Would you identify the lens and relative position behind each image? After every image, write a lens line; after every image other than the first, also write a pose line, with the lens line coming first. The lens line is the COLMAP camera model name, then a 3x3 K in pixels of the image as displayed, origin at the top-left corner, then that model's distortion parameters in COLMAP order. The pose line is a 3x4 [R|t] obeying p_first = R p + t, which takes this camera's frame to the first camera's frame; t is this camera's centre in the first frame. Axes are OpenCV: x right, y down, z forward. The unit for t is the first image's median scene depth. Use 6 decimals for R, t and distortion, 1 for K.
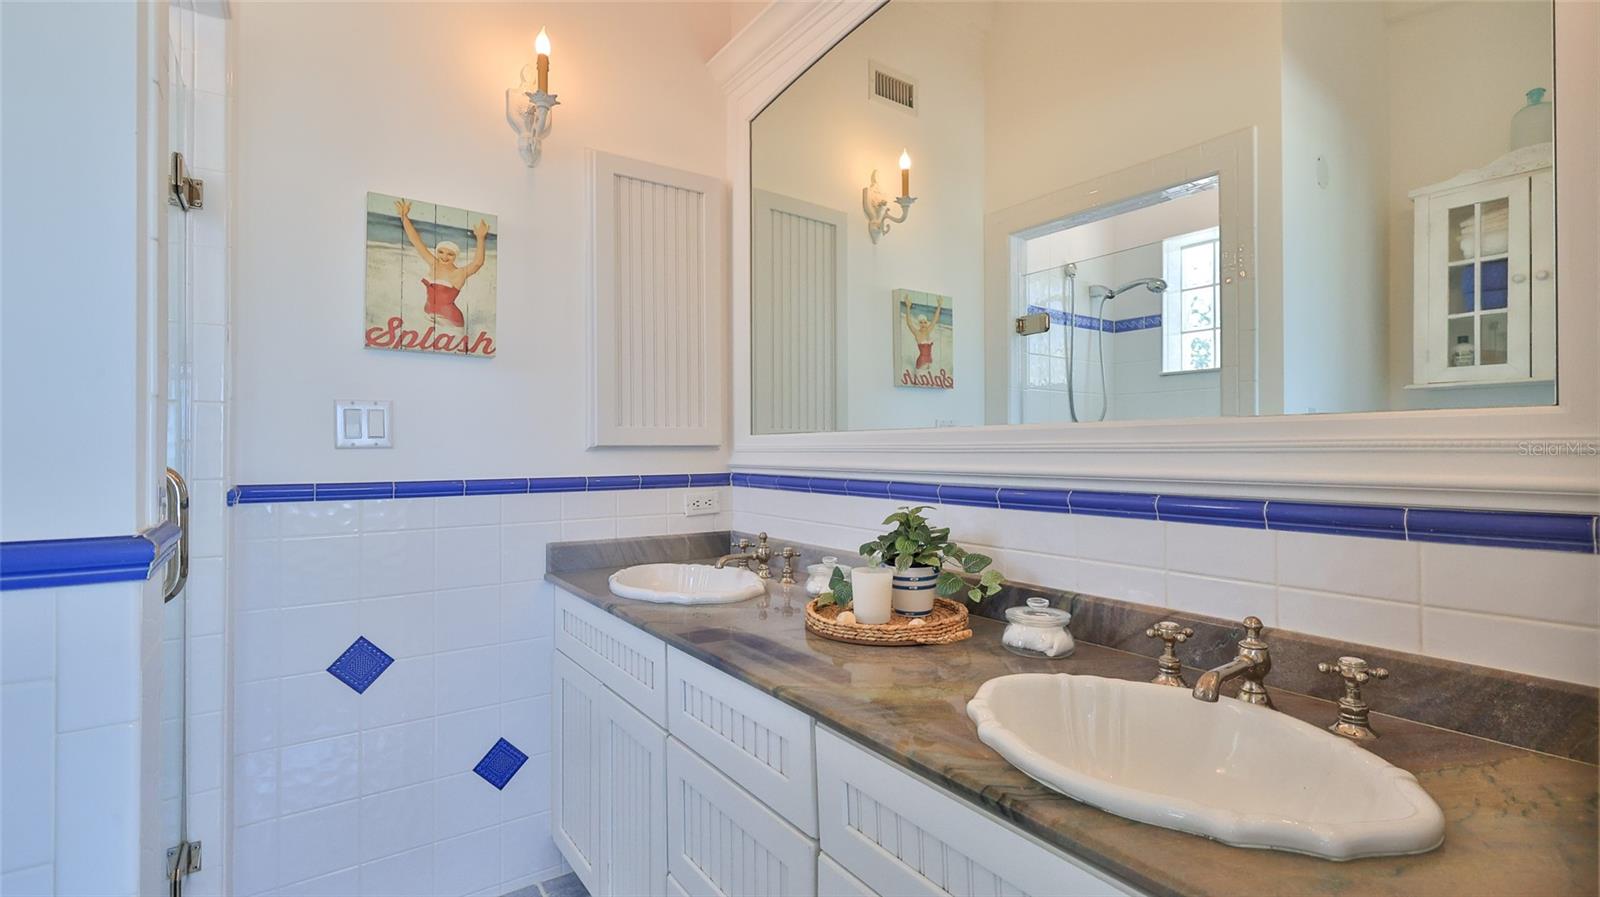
lens RADIAL K [[716.2, 0, 793.6], [0, 716.2, 450.0], [0, 0, 1]] dist [-0.002794, 0.000506]
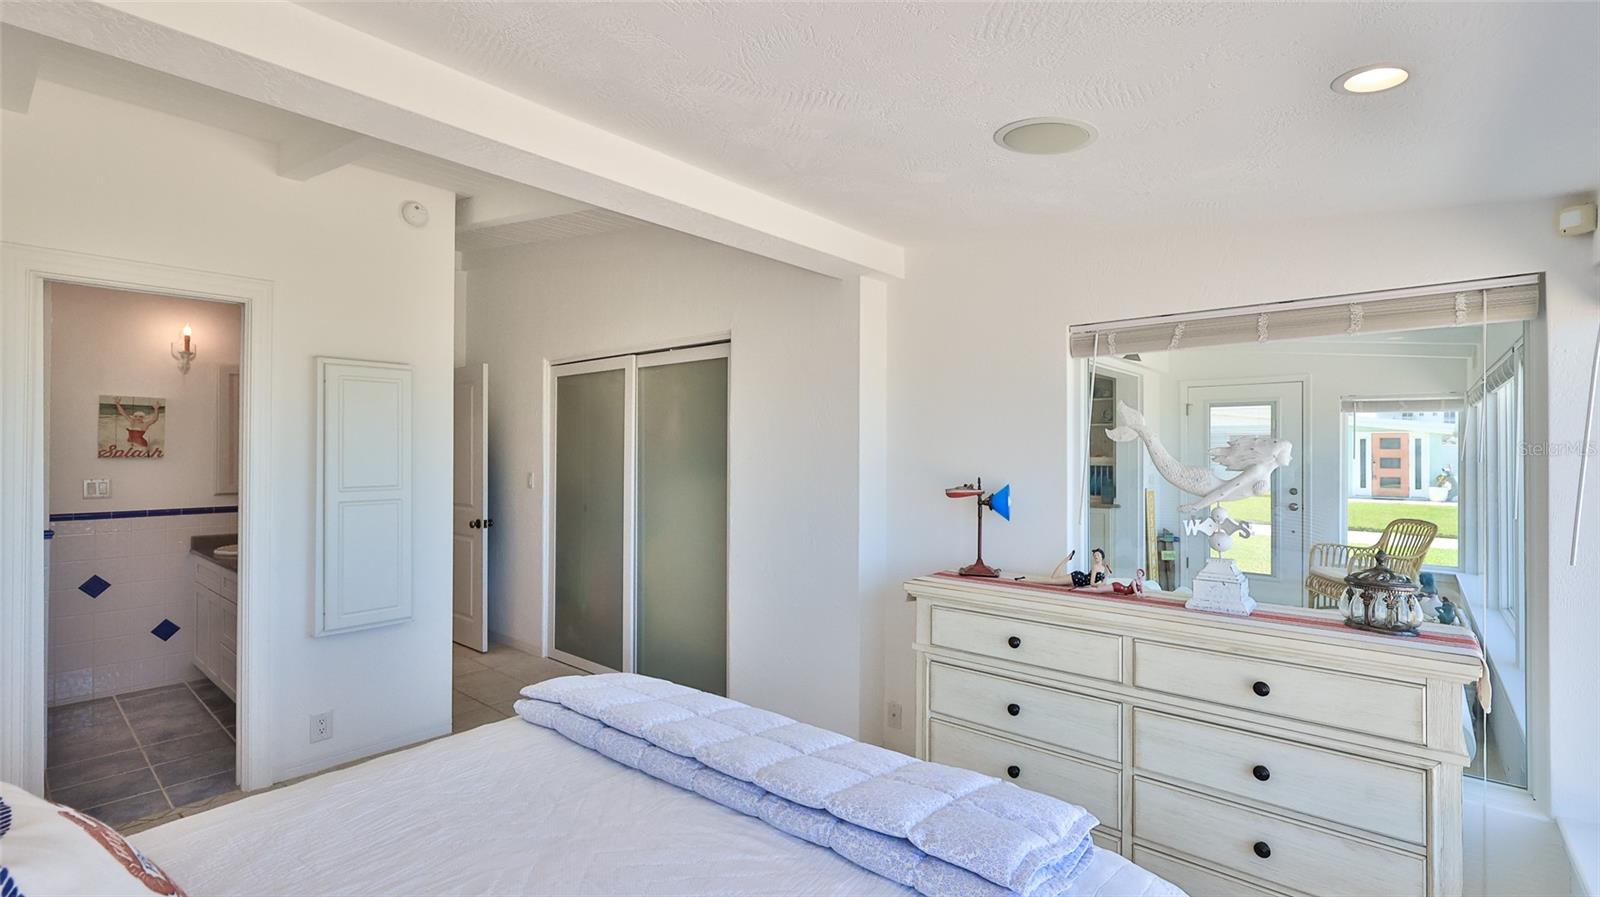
lens RADIAL K [[716.2, 0, 802.1], [0, 716.2, 447.9], [0, 0, 1]] dist [-0.002794, 0.000506]
pose [[0.968333, 0.007087, 0.249561, 1.101423], [-0.006361, 0.999973, -0.003716, -0.176818], [-0.249581, 0.002011, 0.968352, -1.930043]]
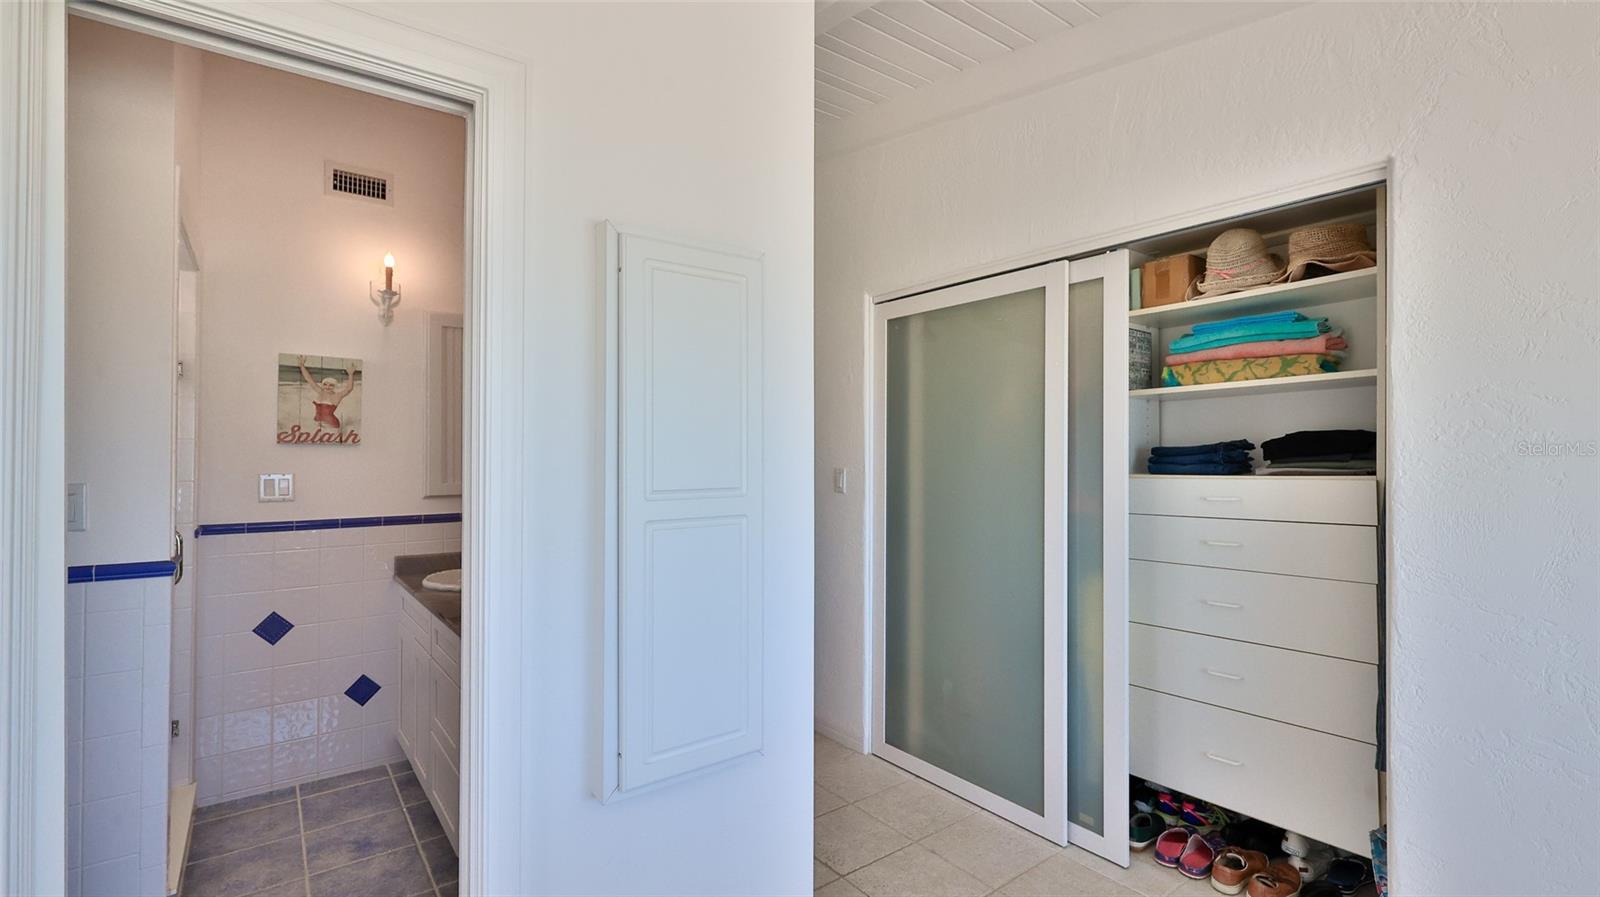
lens RADIAL K [[716.2, 0, 798.2], [0, 716.2, 448.8], [0, 0, 1]] dist [-0.002794, 0.000506]
pose [[0.999043, 0.005389, 0.043397, 0.556557], [-0.005148, 0.999971, -0.005666, -0.122040], [-0.043426, 0.005437, 0.999042, -0.743958]]
